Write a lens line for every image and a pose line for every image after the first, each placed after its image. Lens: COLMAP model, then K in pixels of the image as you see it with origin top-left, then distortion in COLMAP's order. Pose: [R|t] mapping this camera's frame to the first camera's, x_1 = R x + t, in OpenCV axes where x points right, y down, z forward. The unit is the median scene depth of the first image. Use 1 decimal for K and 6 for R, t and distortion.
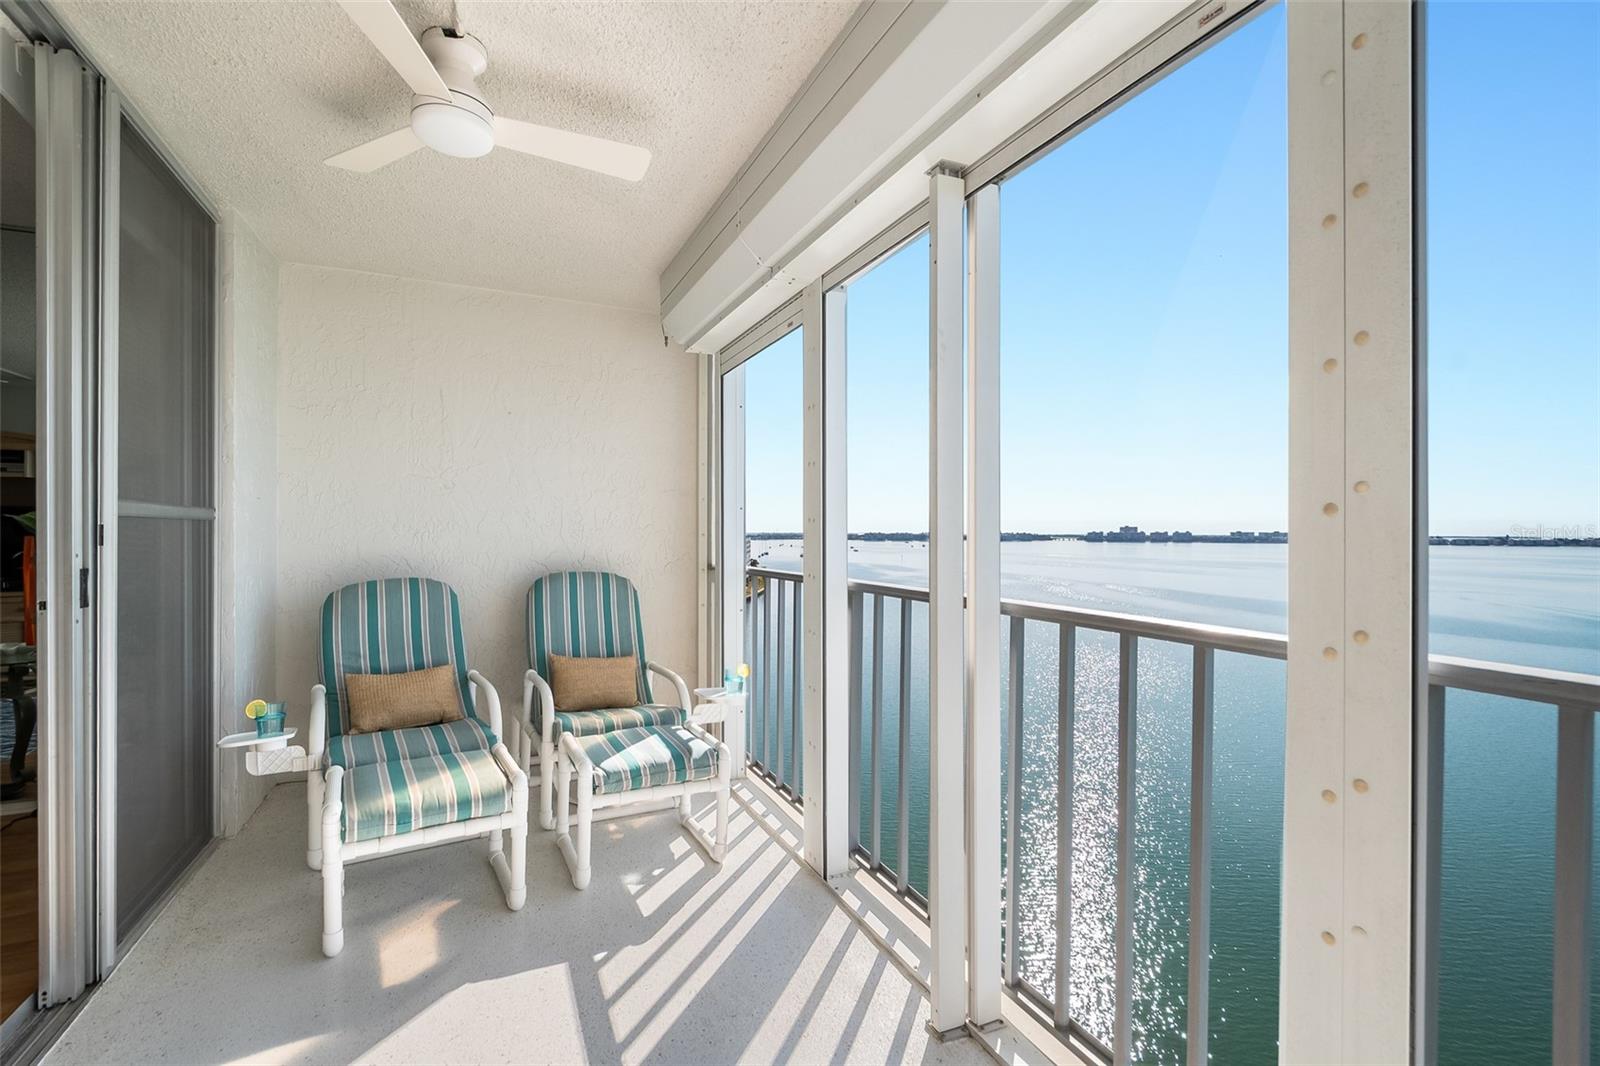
lens RADIAL K [[678.1, 0, 802.7], [0, 678.1, 553.1], [0, 0, 1]] dist [-0.000003, -0.006585]
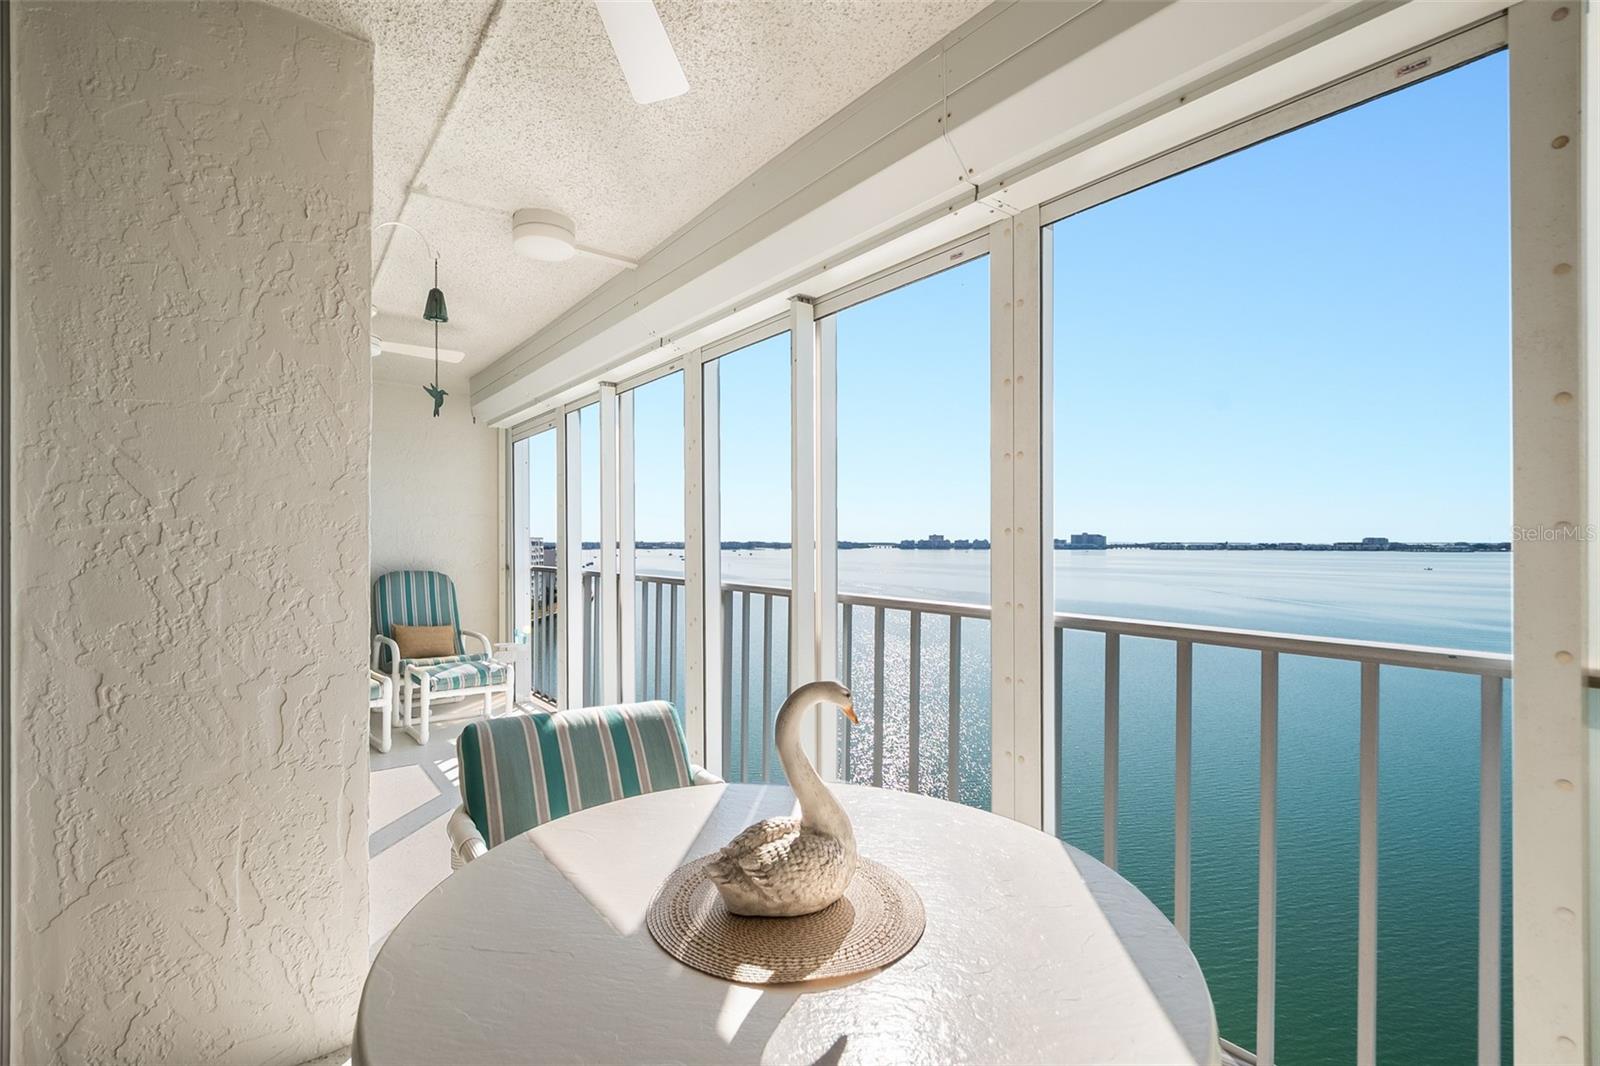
lens RADIAL K [[678.1, 0, 802.7], [0, 678.1, 553.1], [0, 0, 1]] dist [-0.000003, -0.006585]
pose [[0.969435, -0.008629, 0.245197, 0.147000], [0.011846, 0.999862, -0.011648, 0.017022], [-0.245062, 0.014197, 0.969403, -0.689947]]
